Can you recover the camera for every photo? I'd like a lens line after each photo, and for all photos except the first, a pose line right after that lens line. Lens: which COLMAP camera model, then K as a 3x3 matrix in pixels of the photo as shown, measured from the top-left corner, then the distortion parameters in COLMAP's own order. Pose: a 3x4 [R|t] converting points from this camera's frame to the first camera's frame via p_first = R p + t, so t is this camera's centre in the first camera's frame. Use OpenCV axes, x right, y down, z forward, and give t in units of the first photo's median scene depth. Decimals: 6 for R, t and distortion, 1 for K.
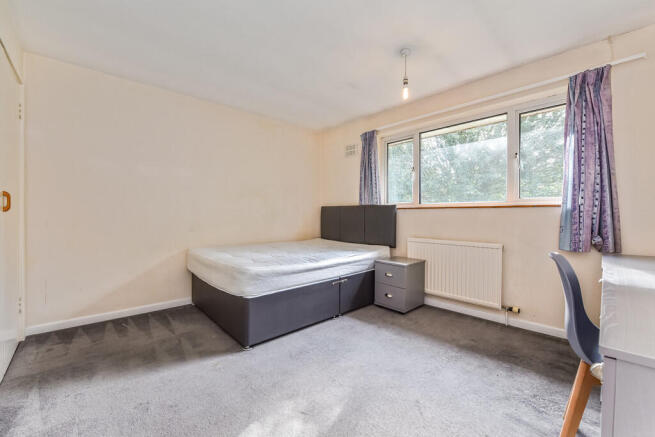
lens RADIAL K [[269.8, 0, 332.7], [0, 269.8, 217.1], [0, 0, 1]] dist [-0.000408, -0.000089]
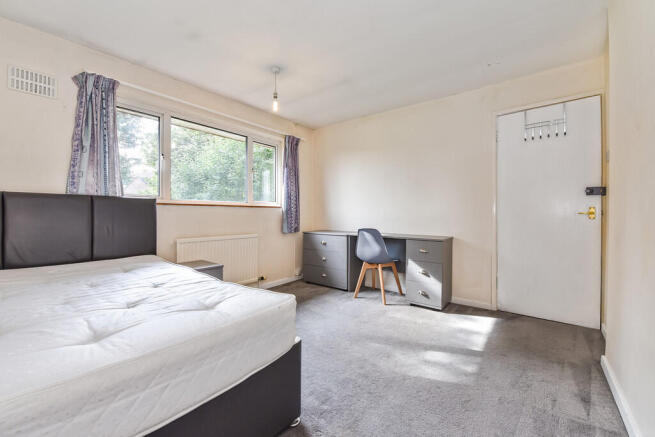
lens RADIAL K [[269.8, 0, 332.7], [0, 269.8, 217.1], [0, 0, 1]] dist [-0.000408, -0.000089]
pose [[-0.128922, -0.012012, 0.991582, -0.633640], [-0.000017, 0.999927, 0.012111, -0.002445], [-0.991655, 0.001545, -0.128913, 0.640482]]
